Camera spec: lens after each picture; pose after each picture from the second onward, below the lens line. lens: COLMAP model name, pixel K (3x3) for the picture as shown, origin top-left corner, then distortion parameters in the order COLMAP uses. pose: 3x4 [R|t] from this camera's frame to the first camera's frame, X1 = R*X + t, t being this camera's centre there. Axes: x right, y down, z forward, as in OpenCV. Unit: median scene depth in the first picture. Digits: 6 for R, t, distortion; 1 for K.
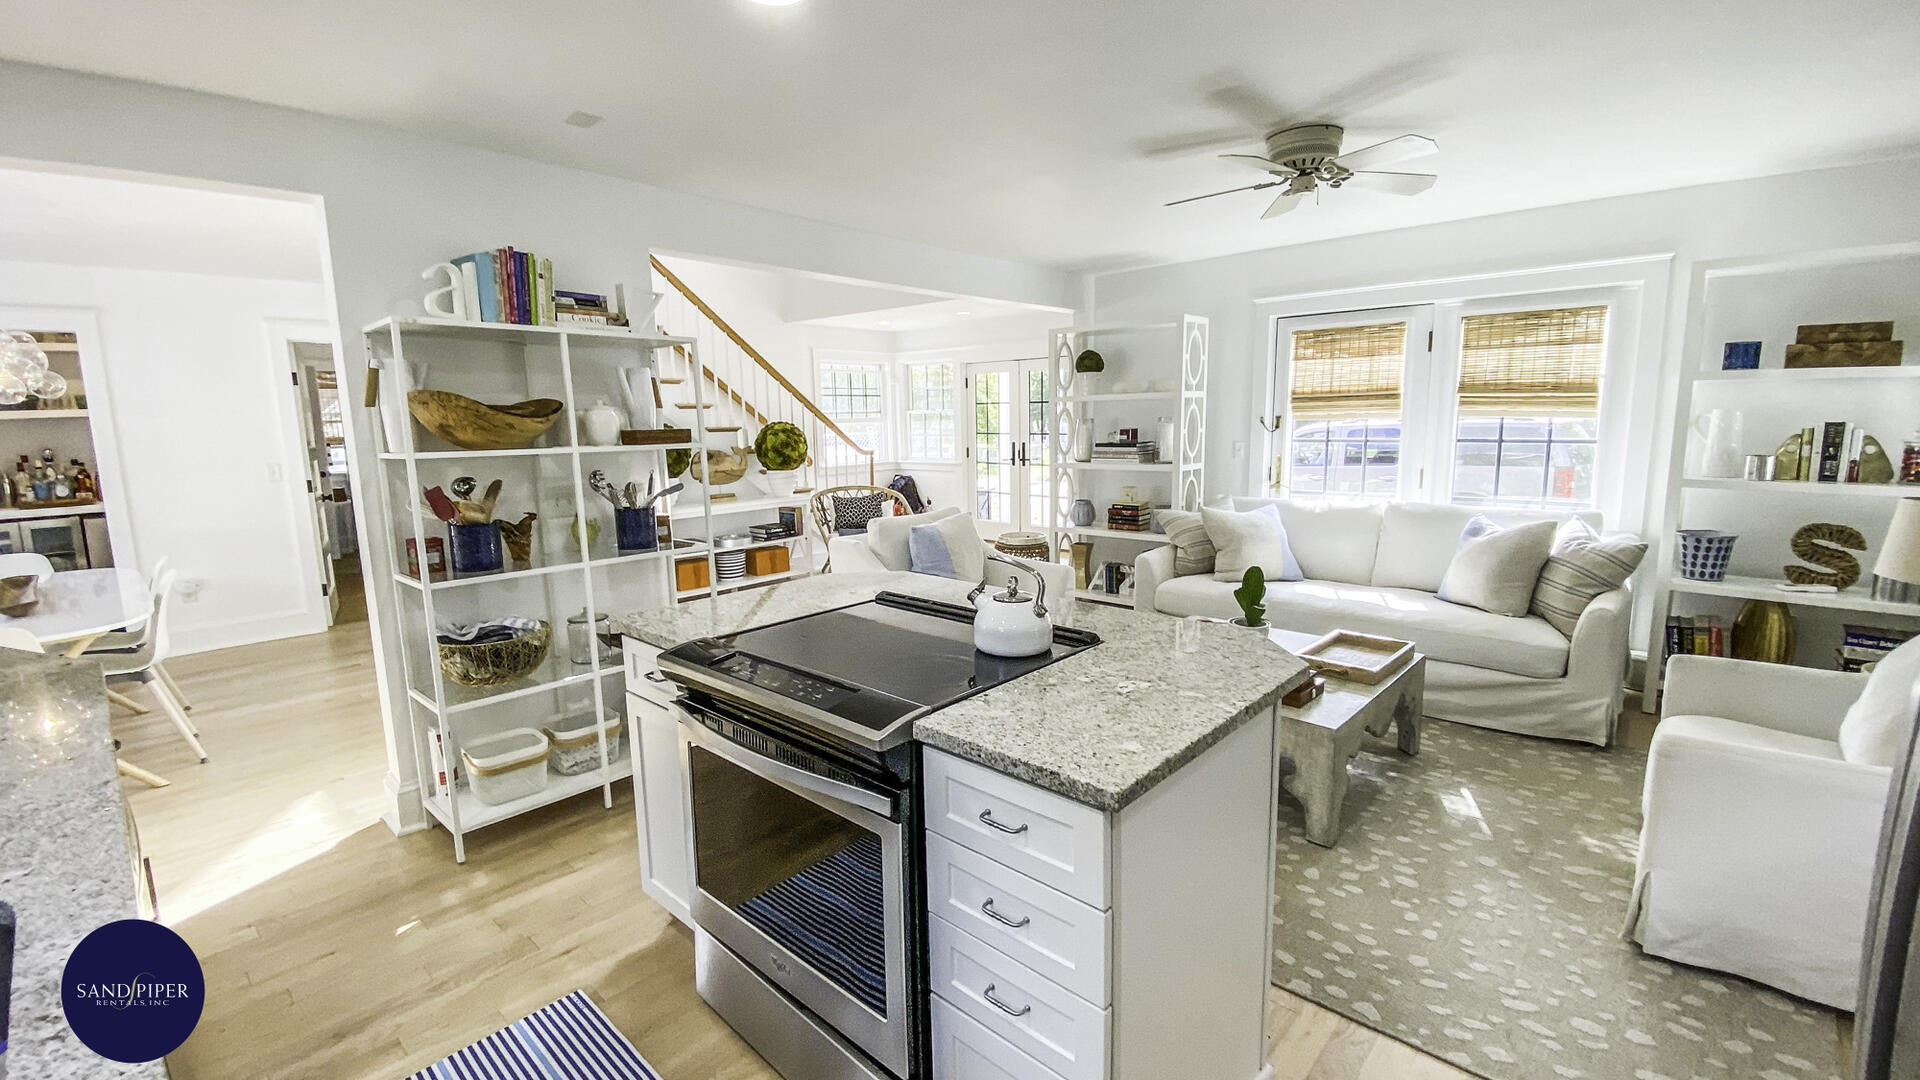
lens RADIAL K [[800.5, 0, 967.6], [0, 800.5, 537.2], [0, 0, 1]] dist [0.017138, -0.021606]
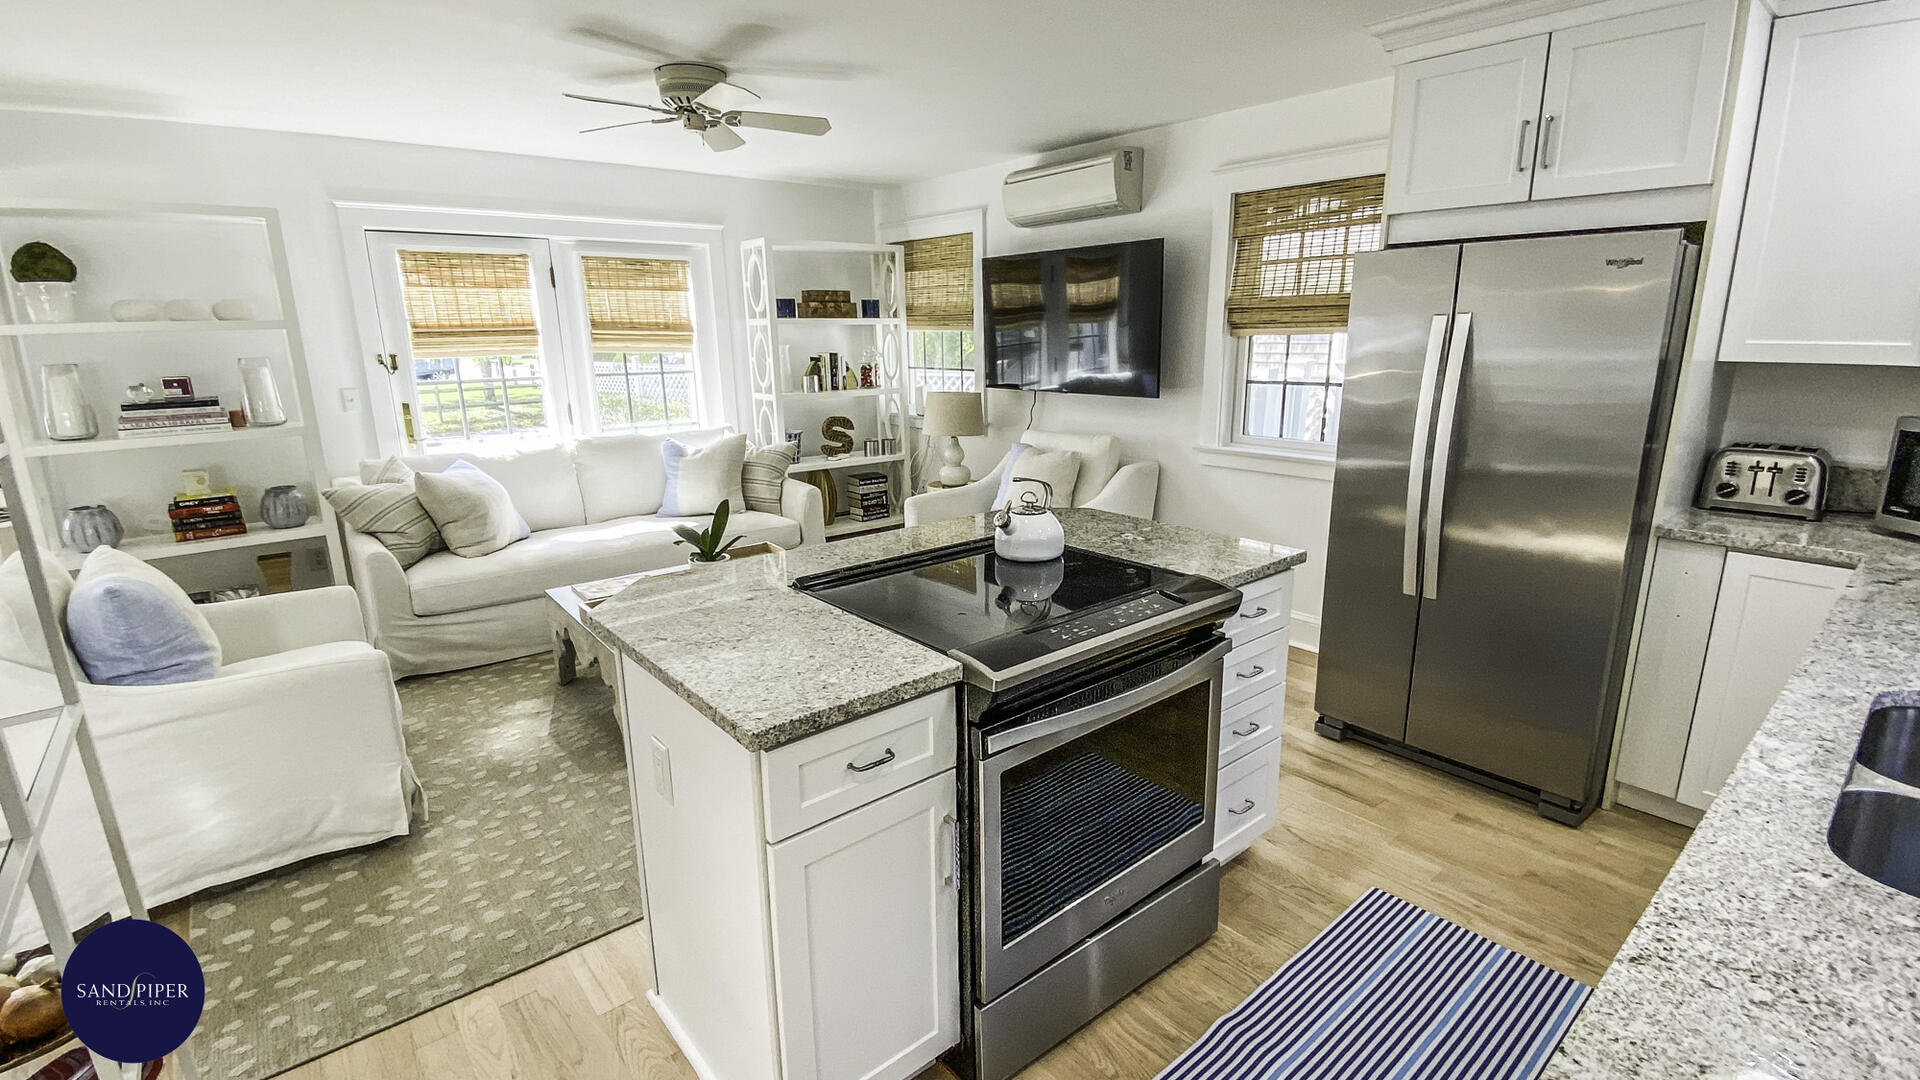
lens RADIAL K [[842.1, 0, 960.0], [0, 842.1, 540.0], [0, 0, 1]] dist [0.036767, -0.032293]
pose [[0.138513, -0.220811, 0.965431, -0.486190], [0.159828, 0.967033, 0.198246, -0.059150], [-0.977379, 0.126843, 0.169238, 0.391573]]
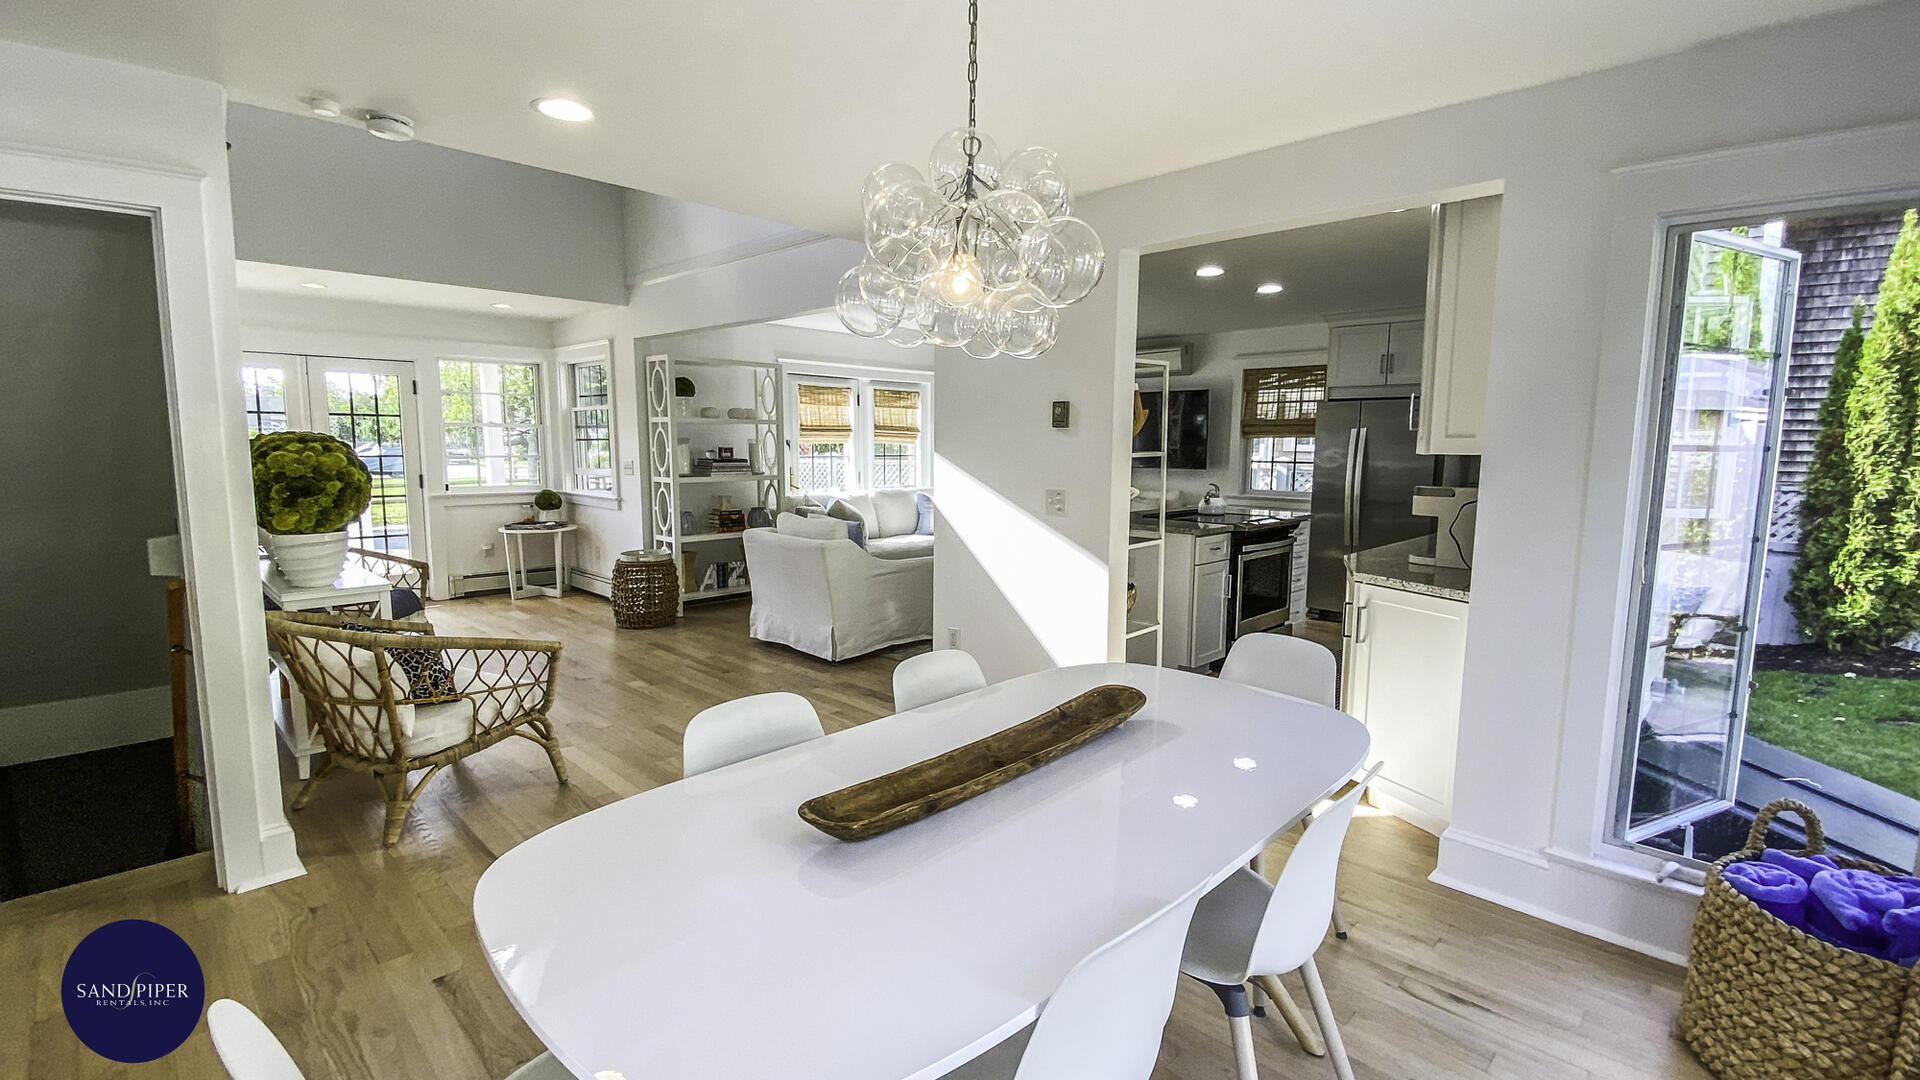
lens RADIAL K [[782.2, 0, 964.0], [0, 782.2, 535.1], [0, 0, 1]] dist [0.062847, -0.051271]
pose [[0.052927, -0.097191, 0.993857, -1.247955], [0.142371, 0.985820, 0.088823, -0.076333], [-0.988397, 0.136795, 0.066014, 0.748752]]
